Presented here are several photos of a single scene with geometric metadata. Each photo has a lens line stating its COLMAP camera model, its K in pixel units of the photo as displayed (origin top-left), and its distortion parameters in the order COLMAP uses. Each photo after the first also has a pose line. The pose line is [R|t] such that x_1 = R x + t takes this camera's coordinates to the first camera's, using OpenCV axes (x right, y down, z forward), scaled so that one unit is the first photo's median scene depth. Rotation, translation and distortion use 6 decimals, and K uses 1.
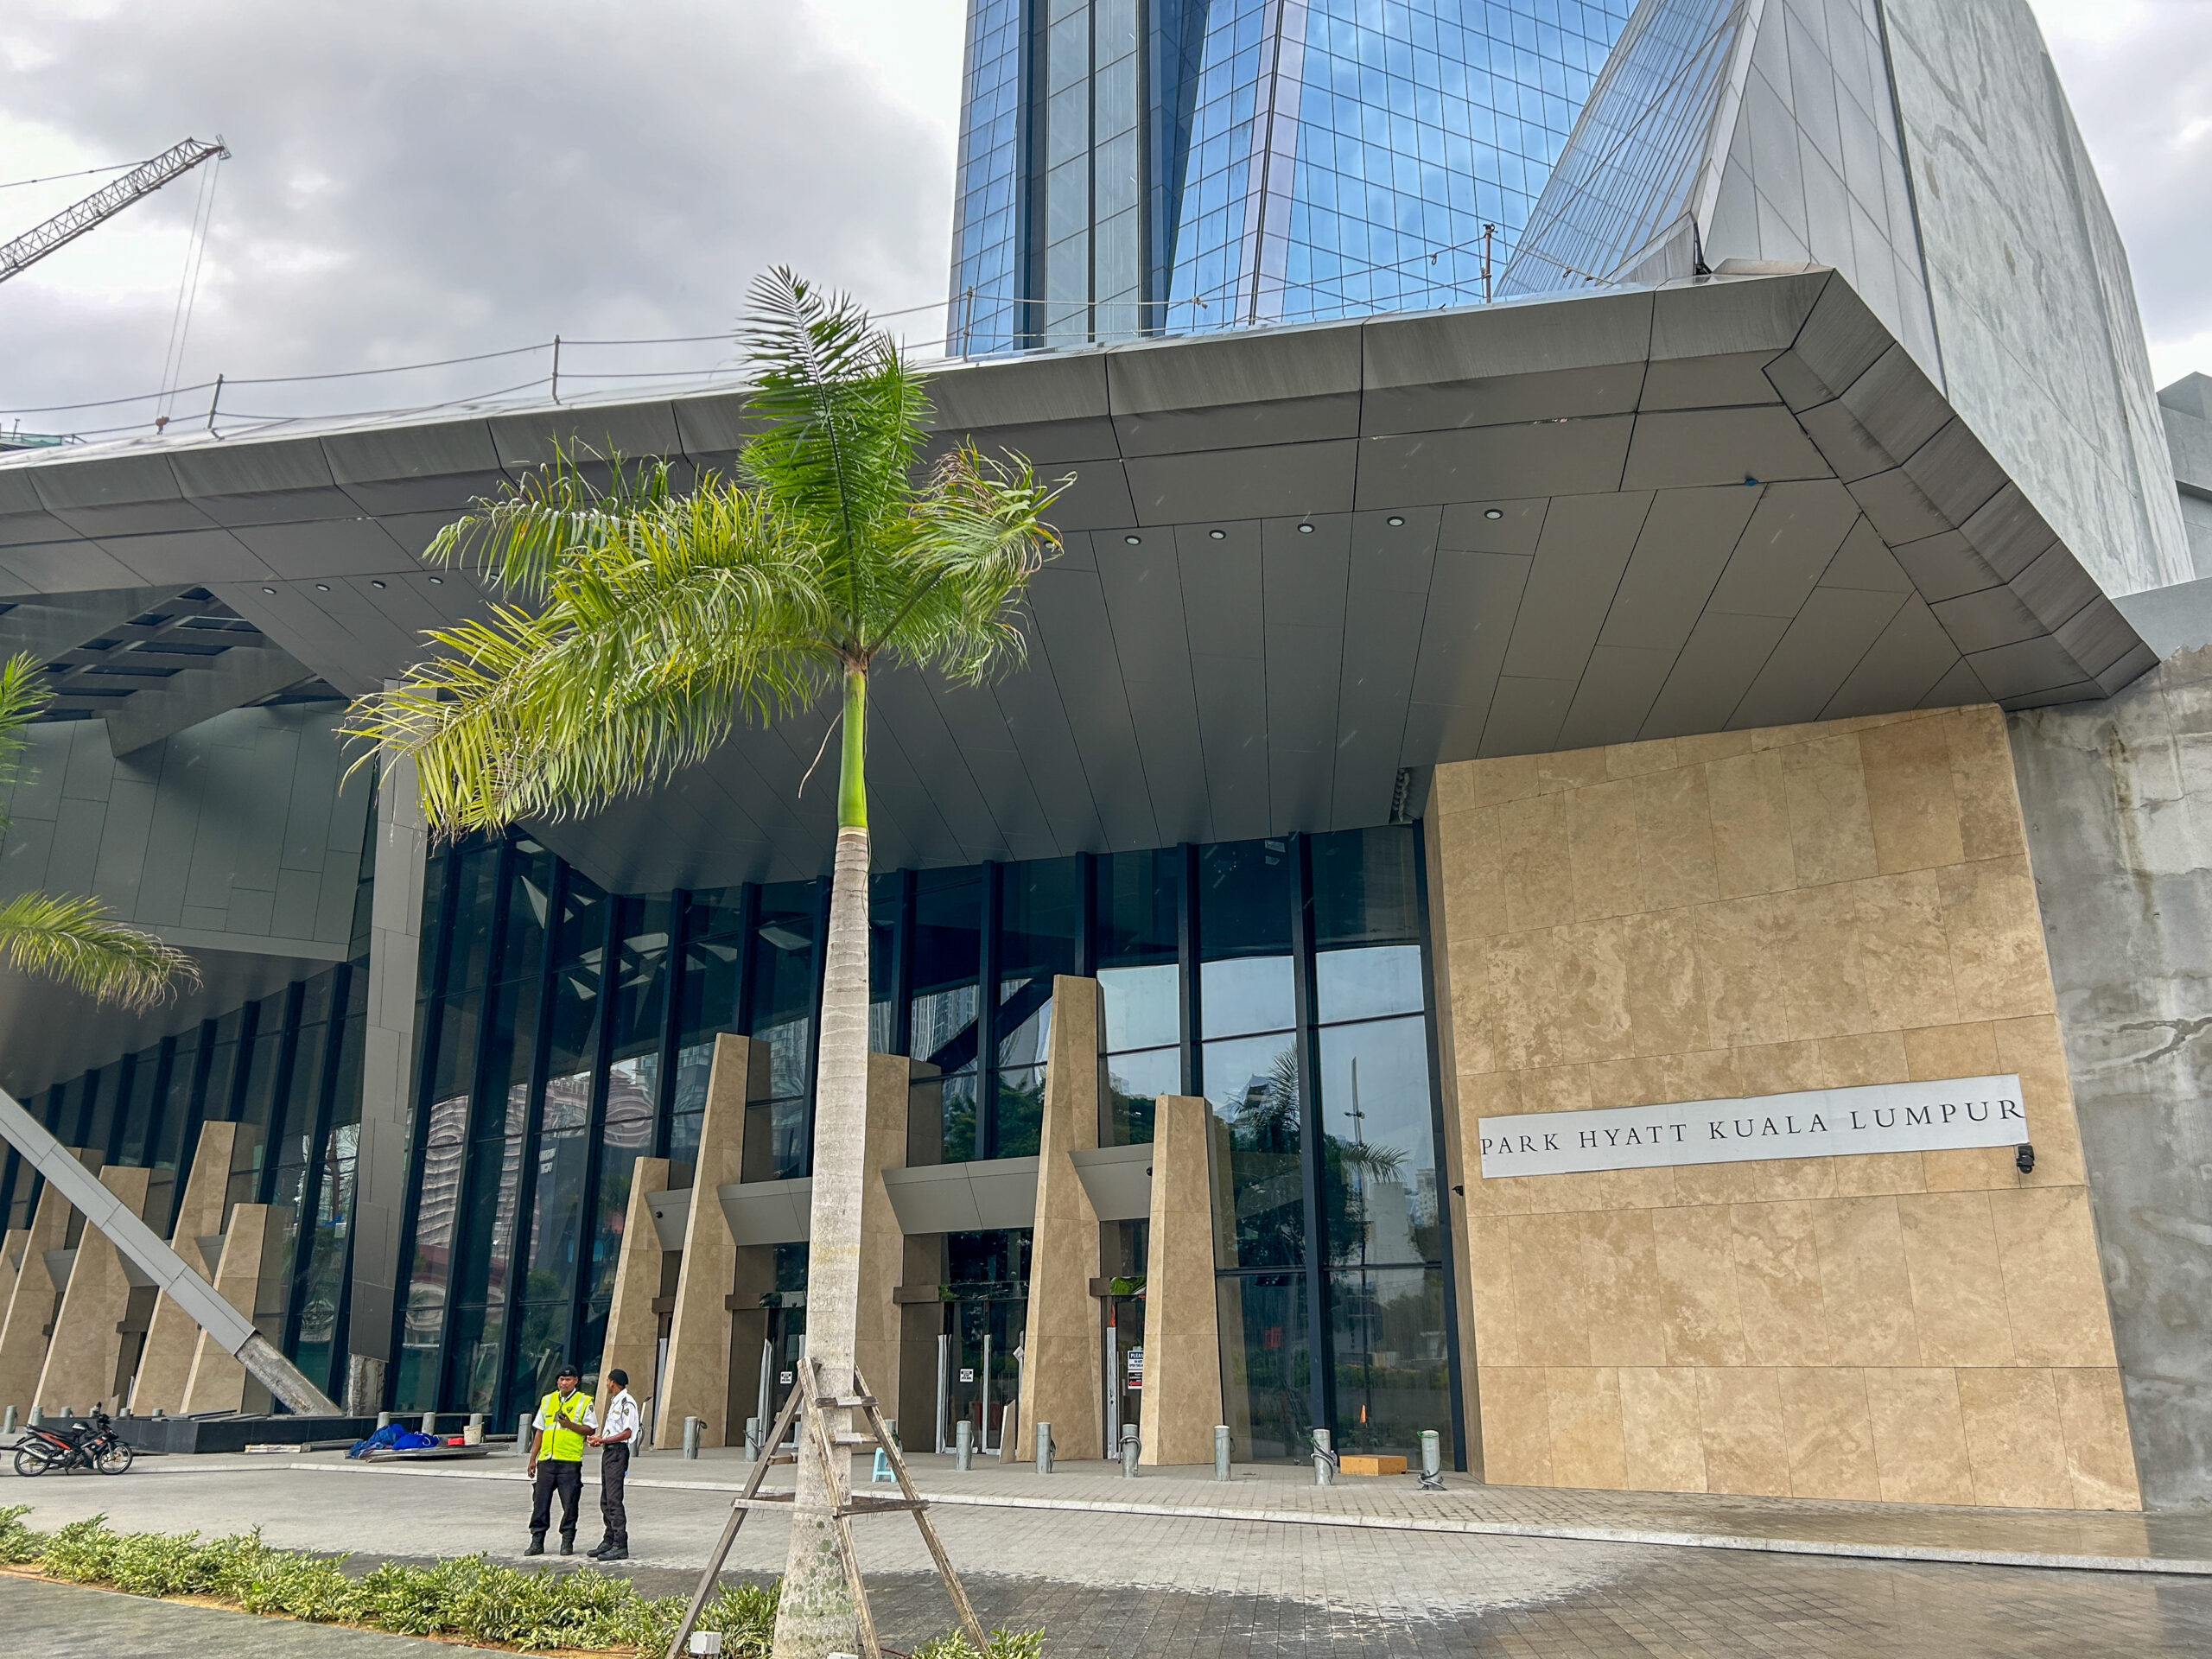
lens RADIAL K [[1669.1, 0, 1099.5], [0, 1669.1, 833.1], [0, 0, 1]] dist [0.064006, -0.072384]
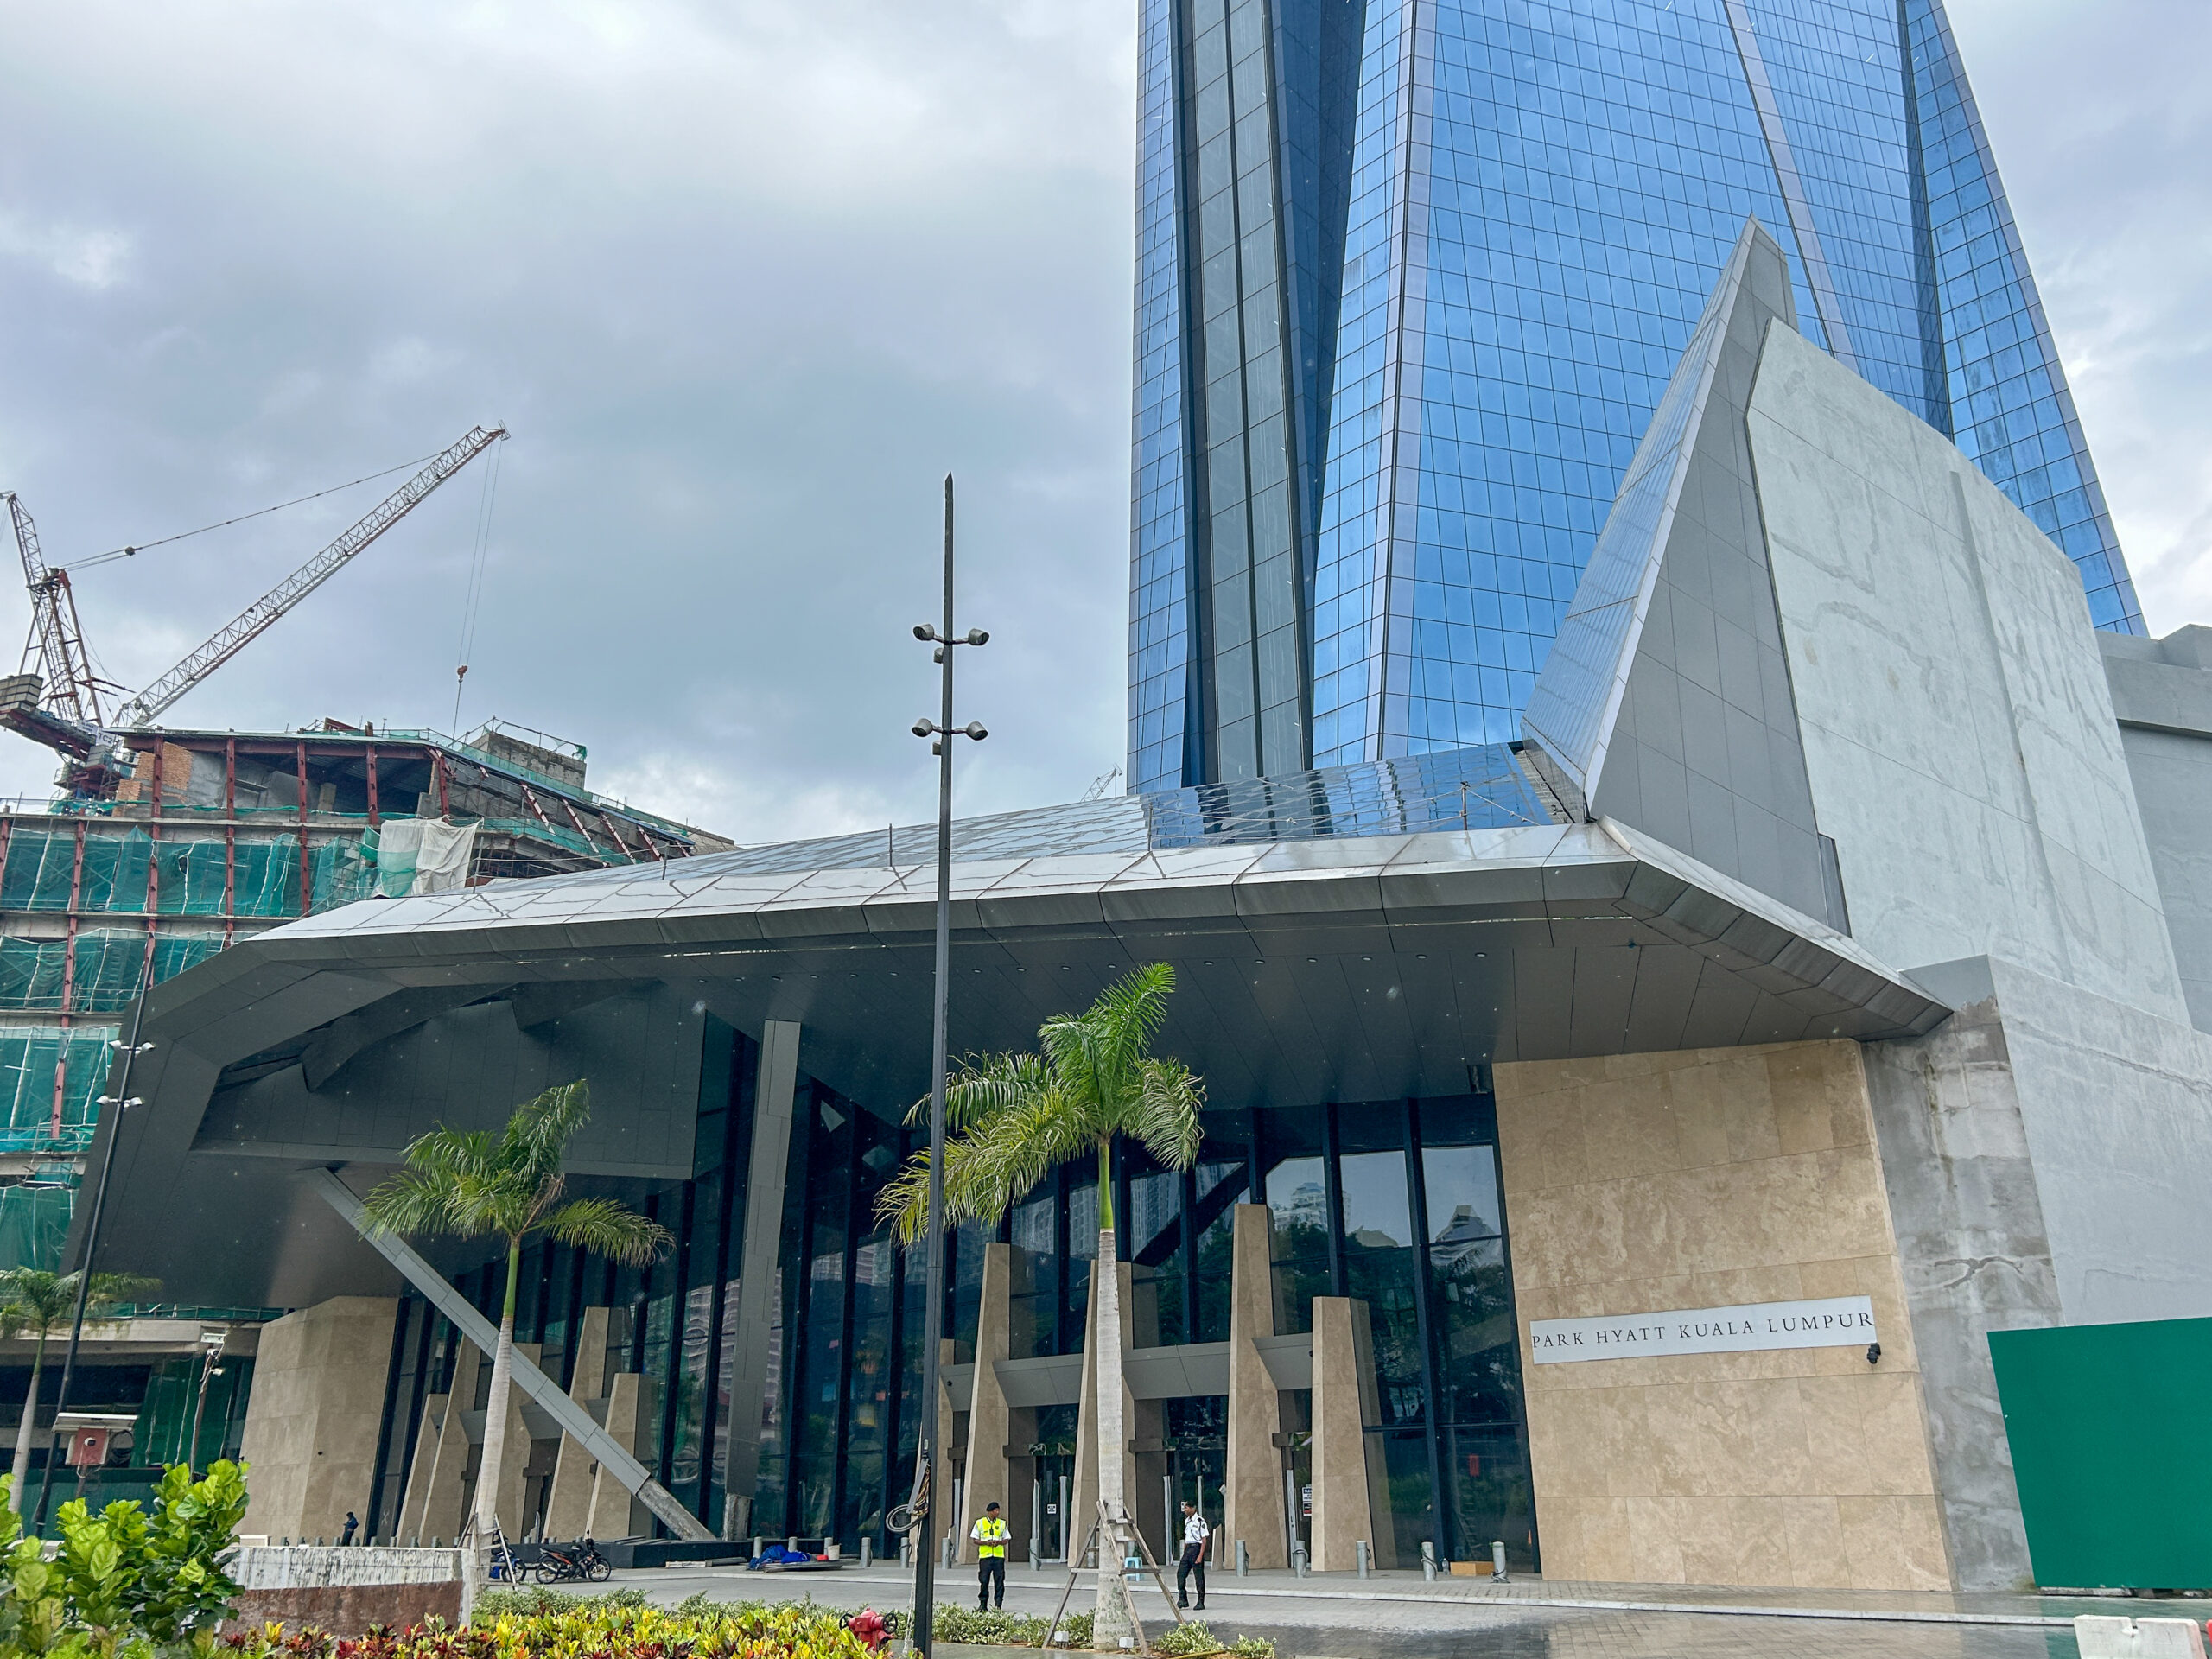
lens RADIAL K [[1682.2, 0, 1108.9], [0, 1682.2, 845.2], [0, 0, 1]] dist [0.039902, -0.031297]
pose [[0.992371, -0.053492, -0.111078, 0.049963], [0.046803, 0.996980, -0.061974, -0.162009], [0.114058, 0.056303, 0.991877, -0.496342]]
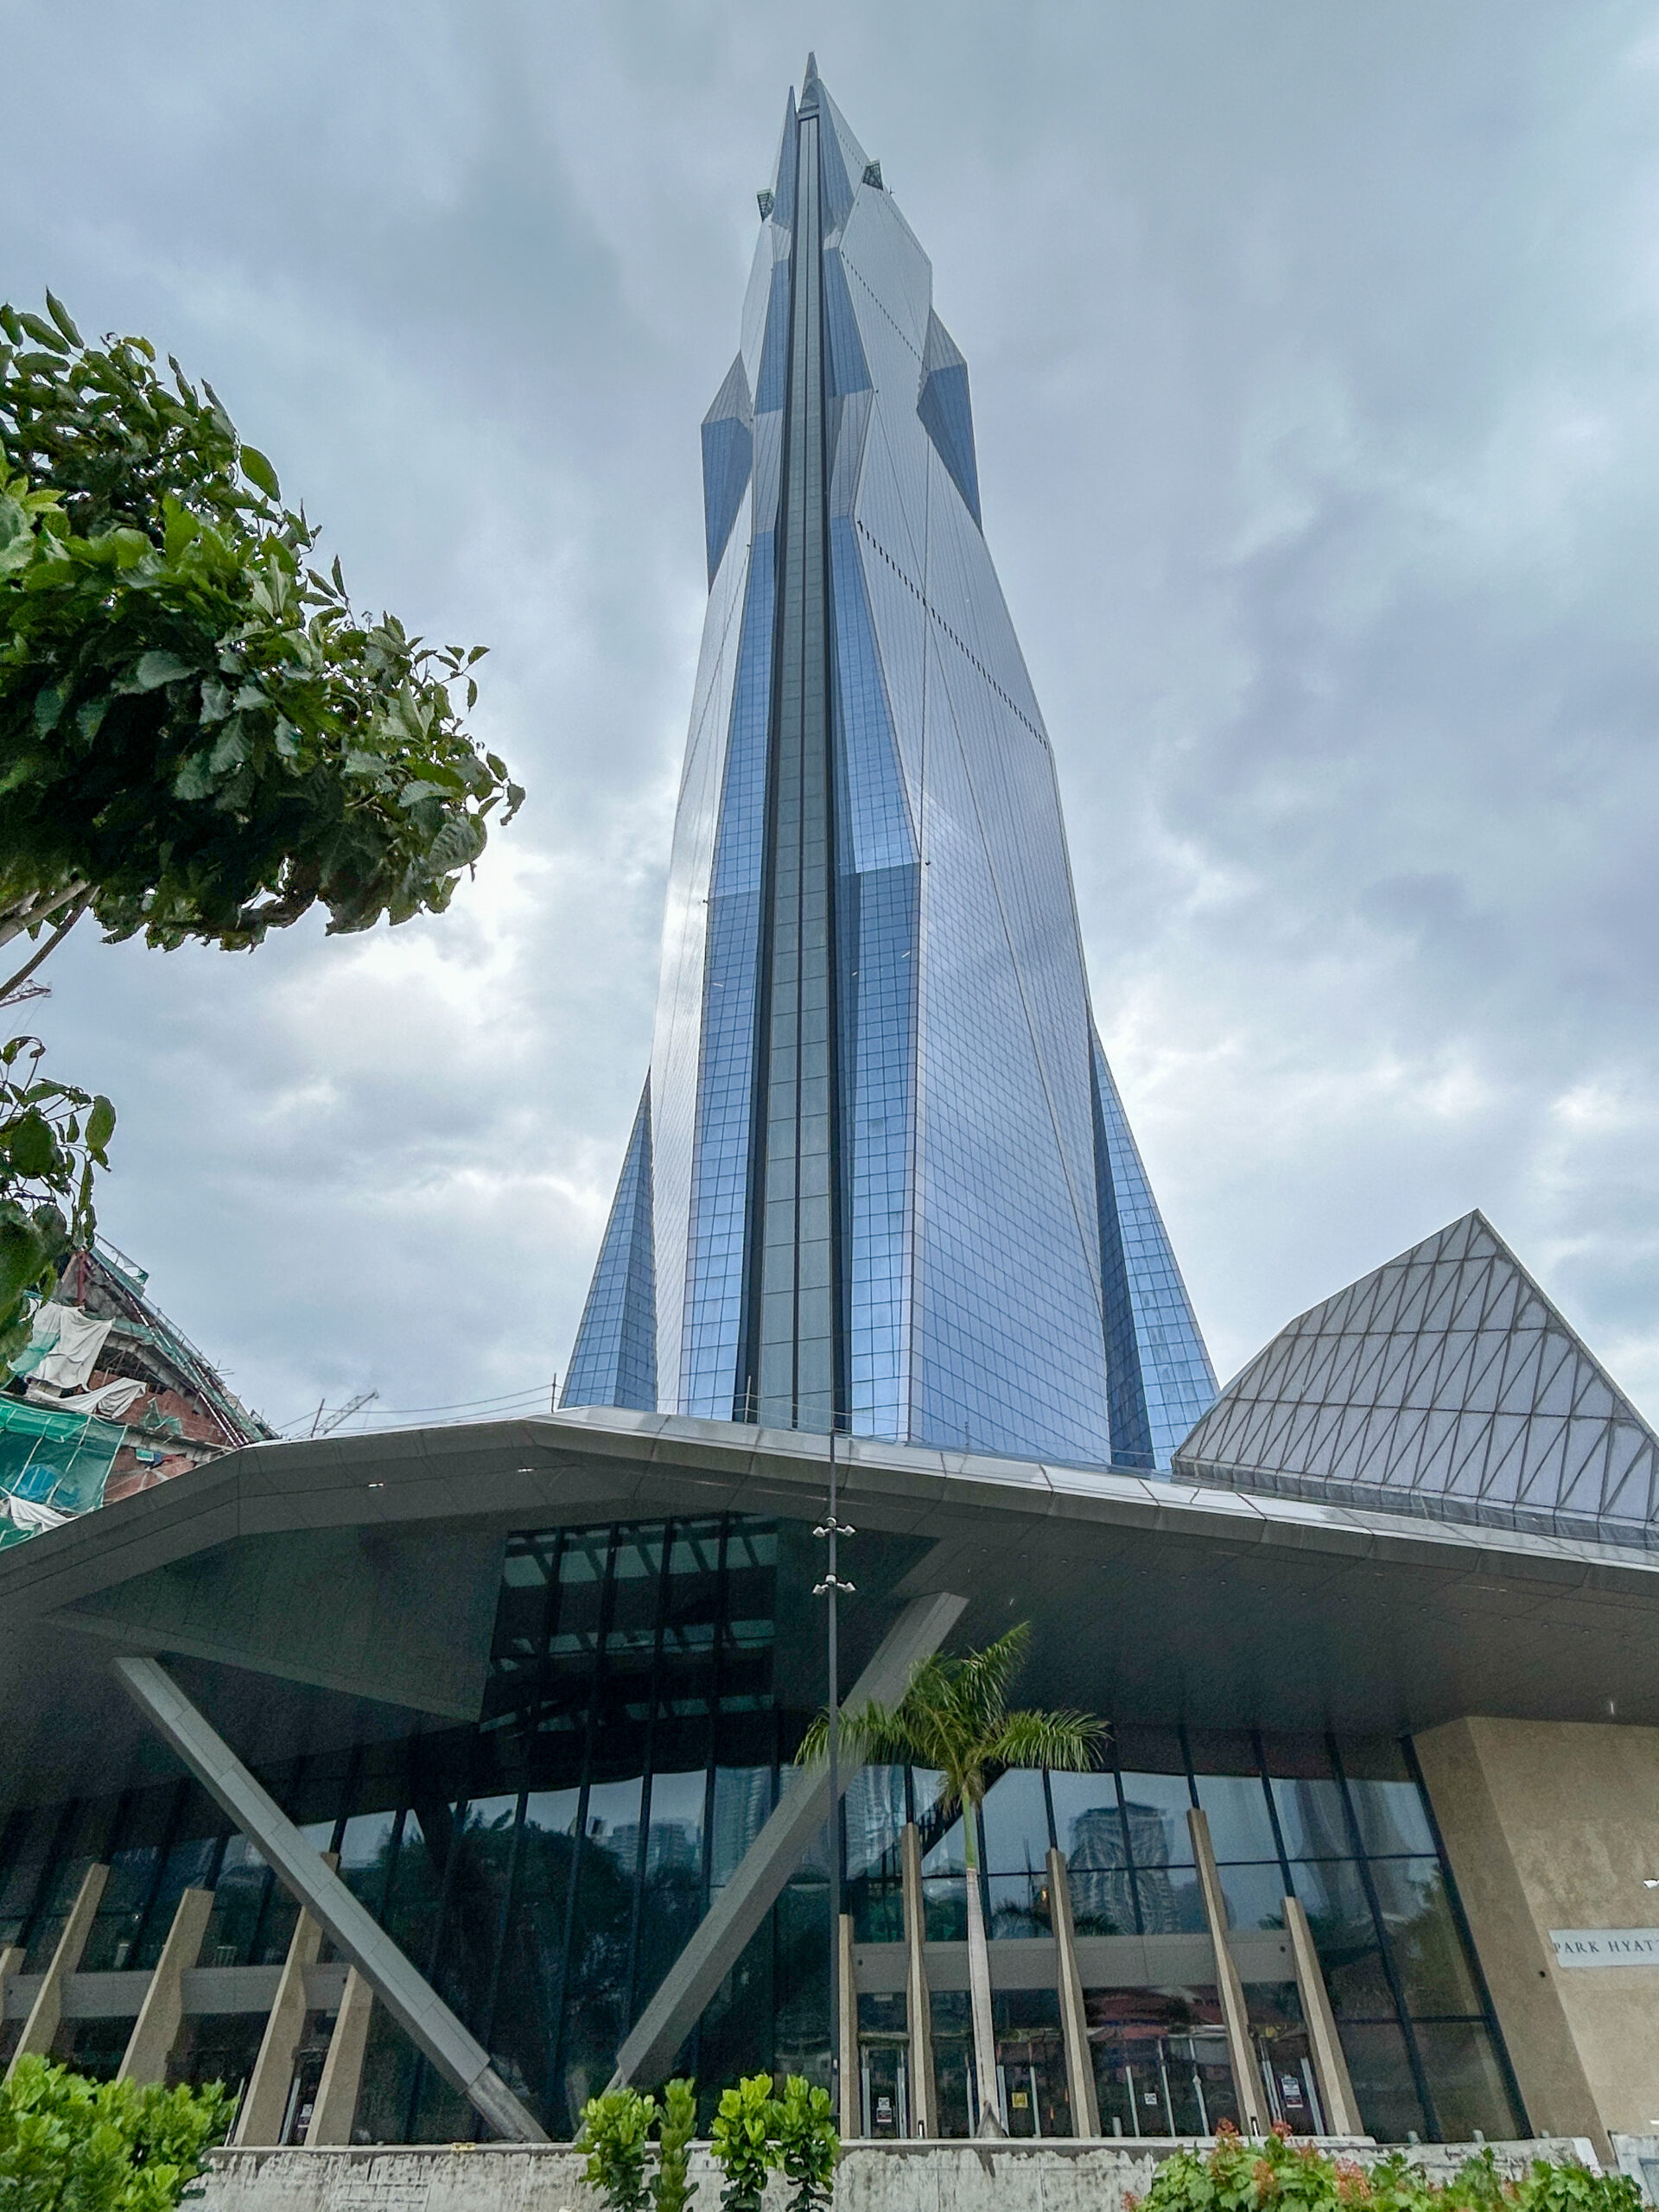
lens RADIAL K [[1155.1, 0, 833.0], [0, 1155.1, 1102.8], [0, 0, 1]] dist [-0.010873, 0.010854]
pose [[0.907474, 0.265020, 0.325967, -1.224853], [-0.116923, 0.904585, -0.409945, -0.055158], [-0.403509, 0.333901, 0.851875, -0.142945]]
